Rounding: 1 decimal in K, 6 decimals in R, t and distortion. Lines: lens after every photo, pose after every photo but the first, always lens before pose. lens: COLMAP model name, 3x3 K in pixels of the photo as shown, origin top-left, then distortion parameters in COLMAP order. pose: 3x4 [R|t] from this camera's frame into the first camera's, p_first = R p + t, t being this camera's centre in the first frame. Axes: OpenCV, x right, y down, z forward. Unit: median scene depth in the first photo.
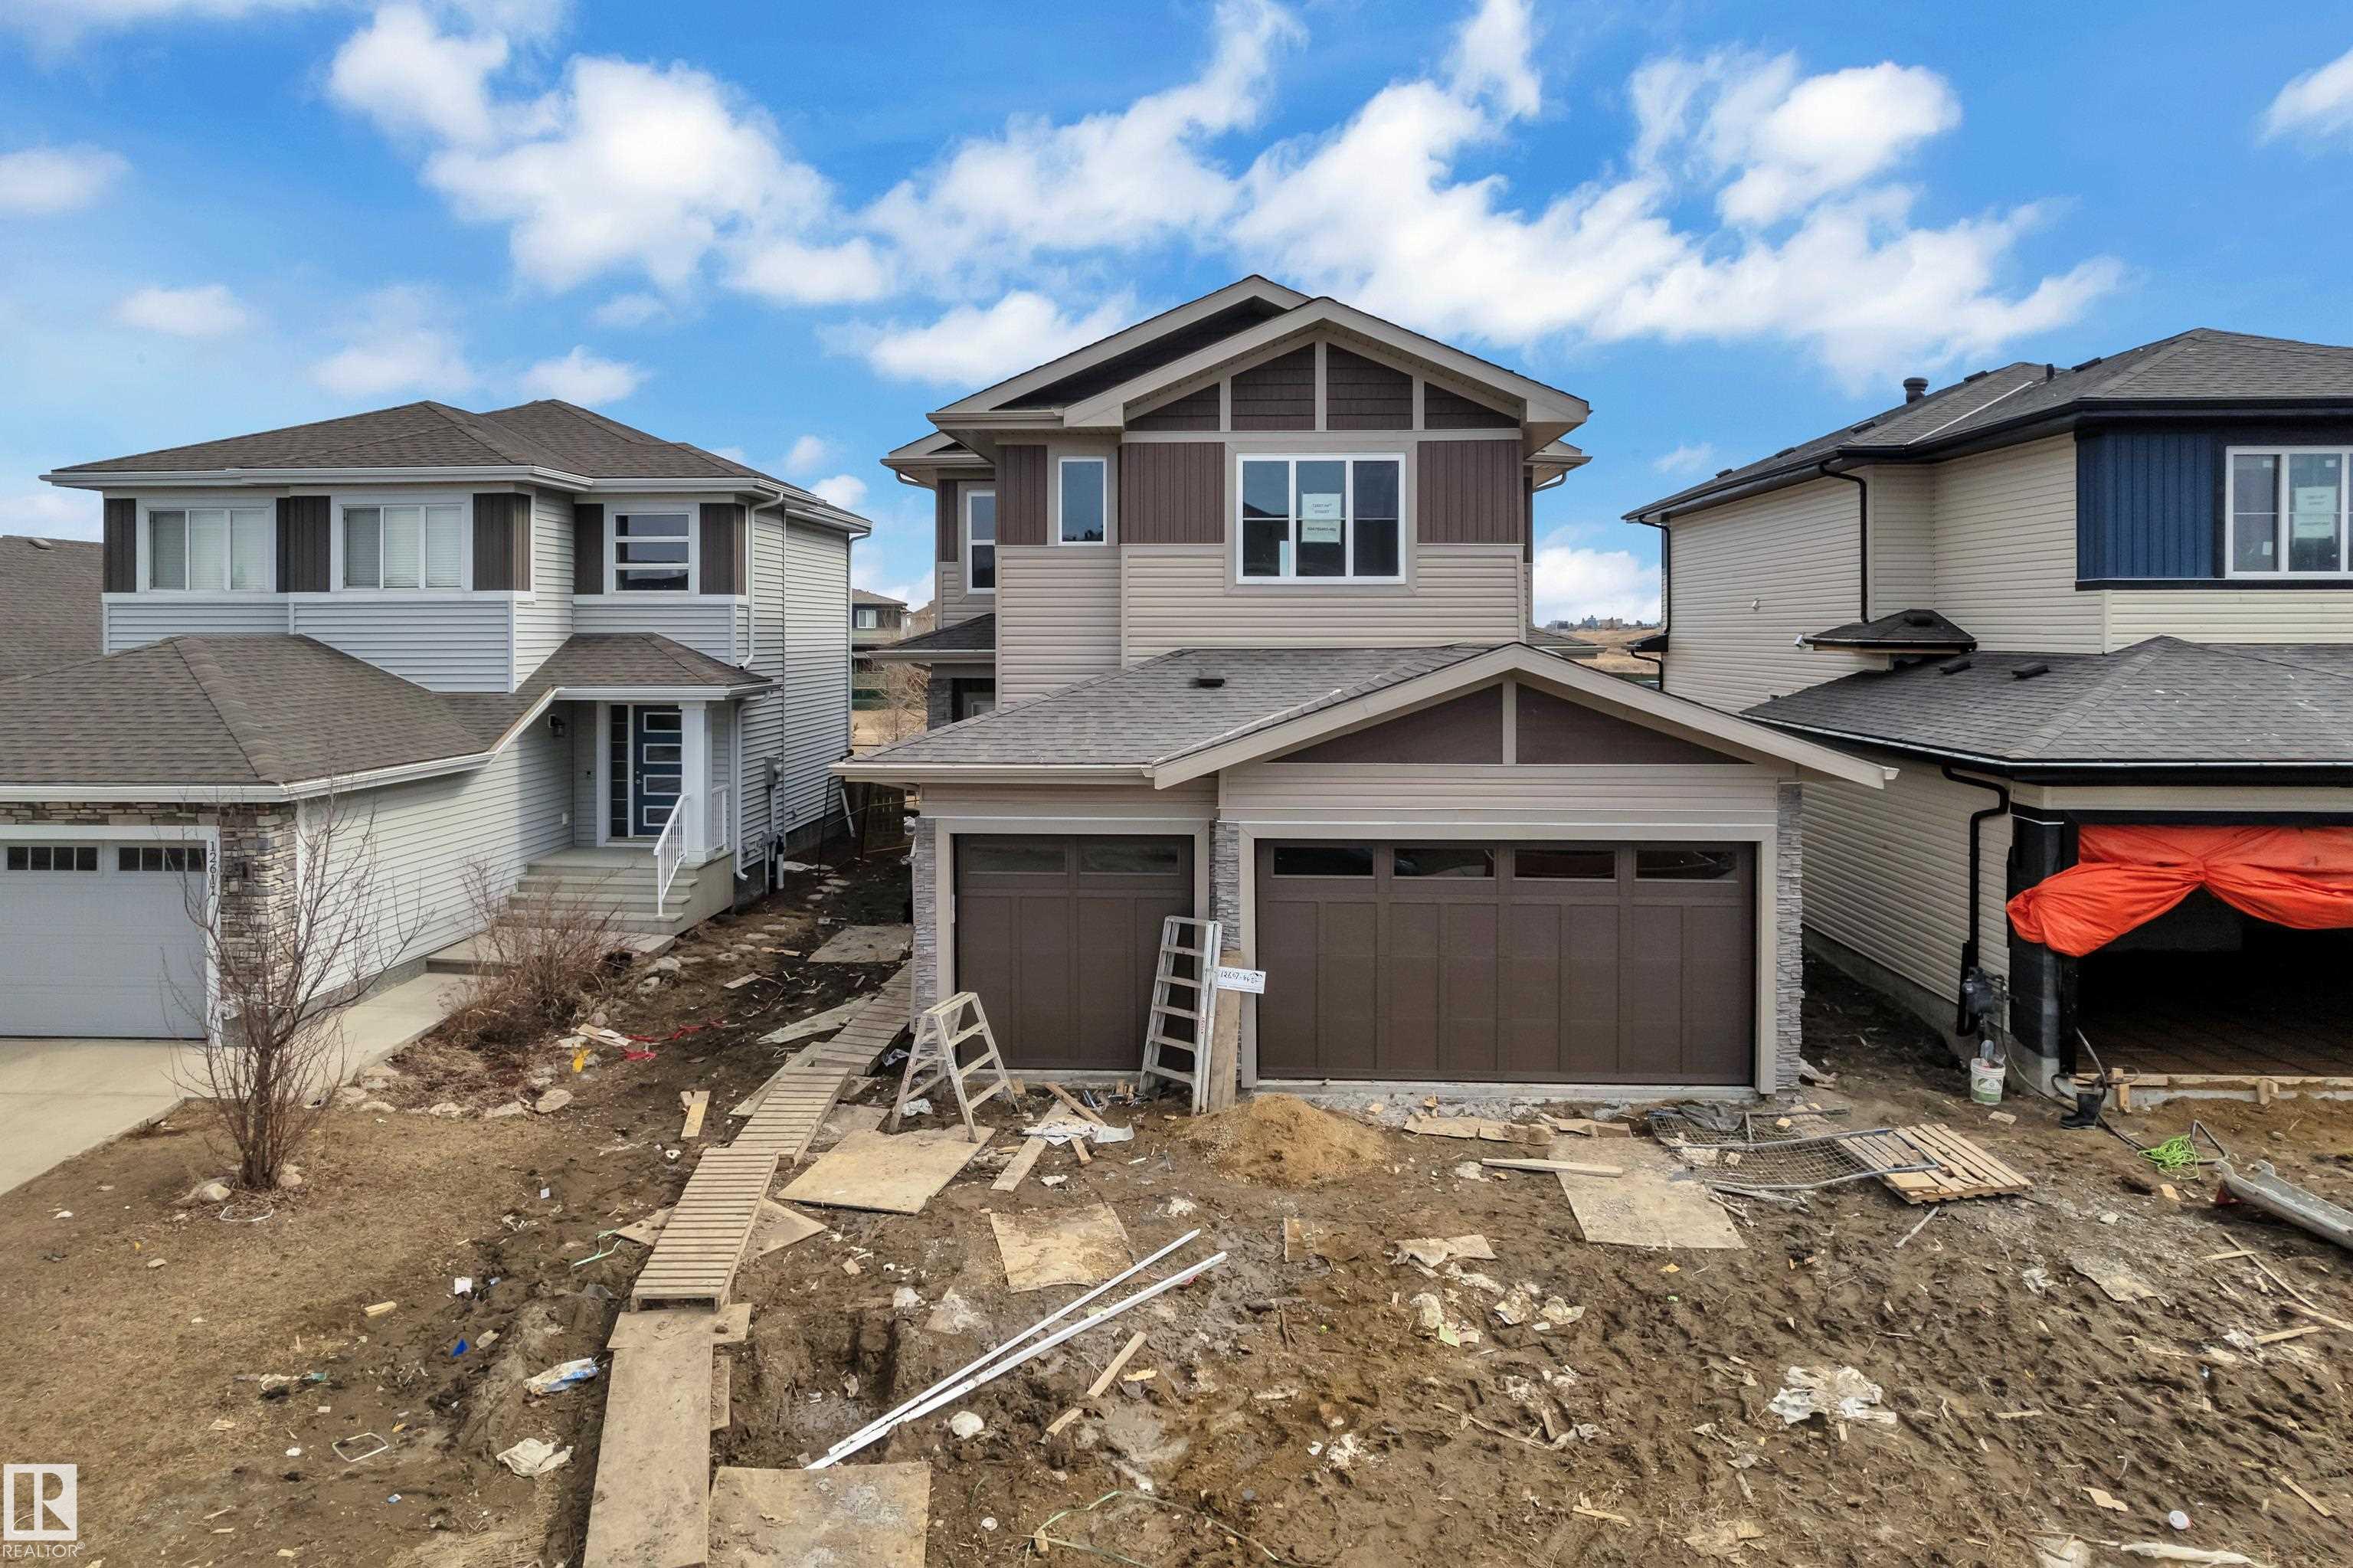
lens RADIAL K [[1524.5, 0, 1197.7], [0, 1524.5, 645.2], [0, 0, 1]] dist [-0.015859, 0.009203]
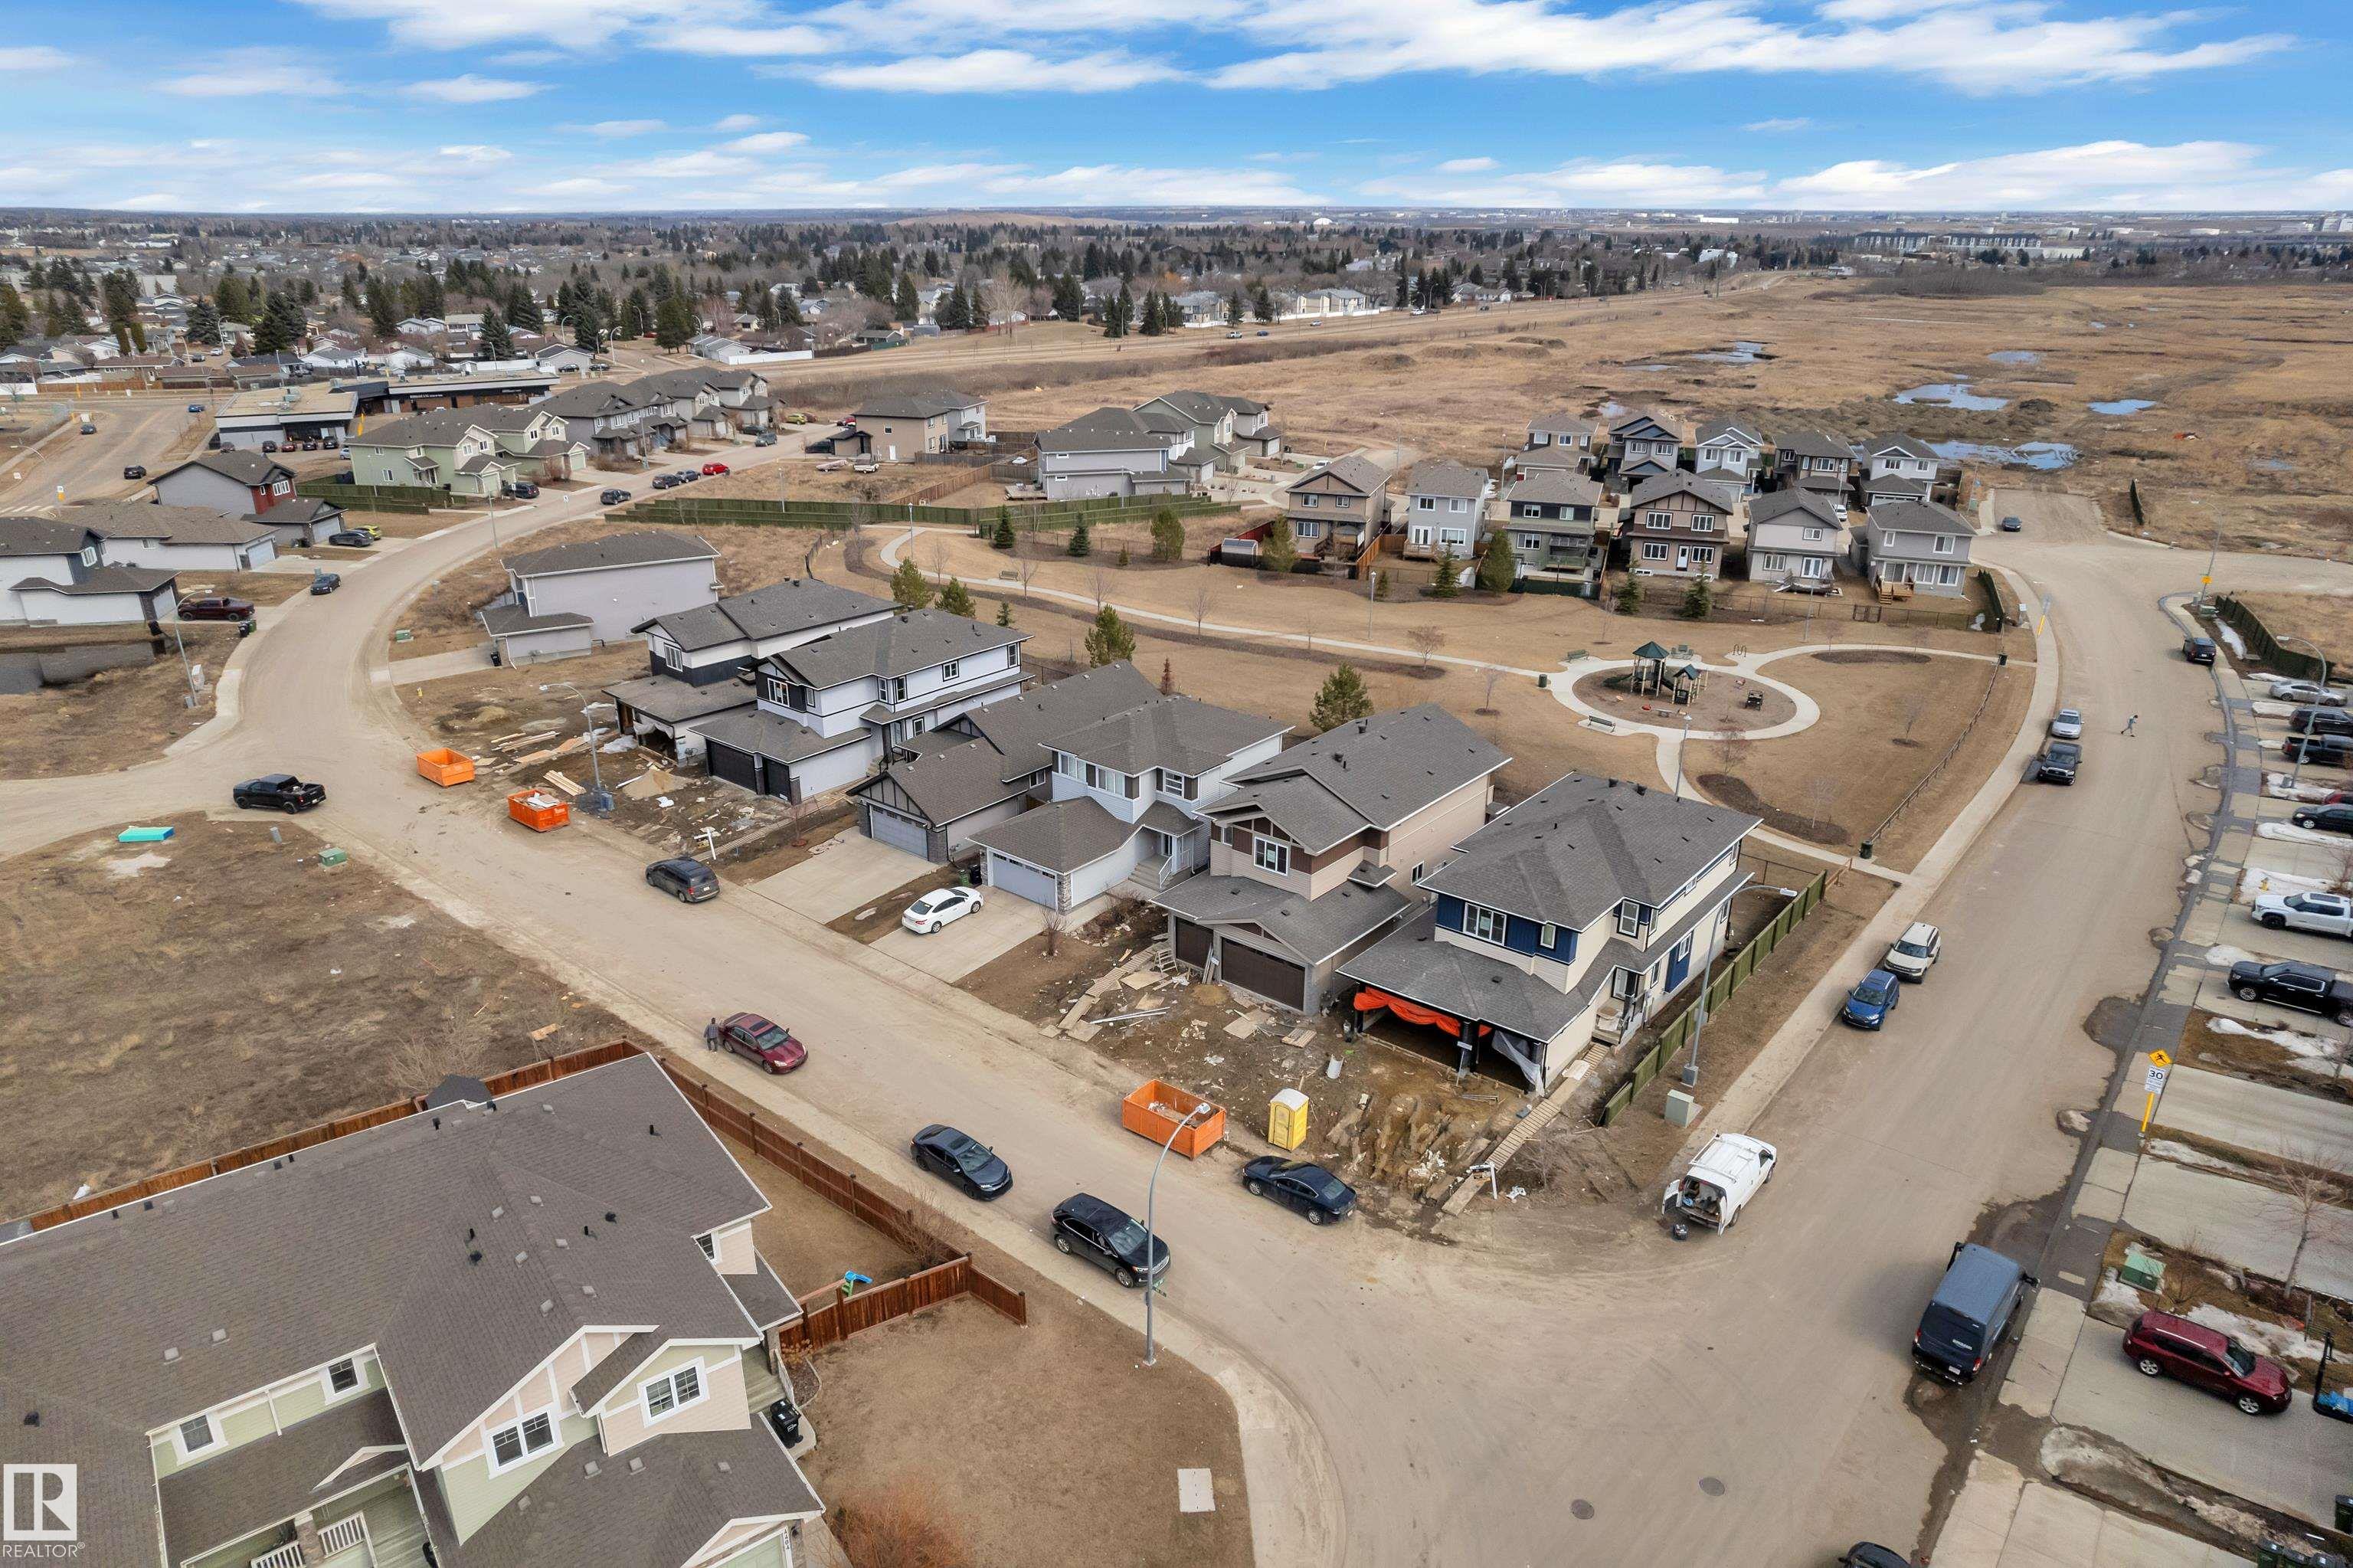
lens RADIAL K [[1524.5, 0, 1187.4], [0, 1524.5, 772.2], [0, 0, 1]] dist [-0.015859, 0.009203]
pose [[0.800116, 0.220441, -0.557872, 2.165084], [-0.014549, 0.936883, 0.349340, -1.745256], [0.599669, -0.271396, 0.752822, -2.183483]]
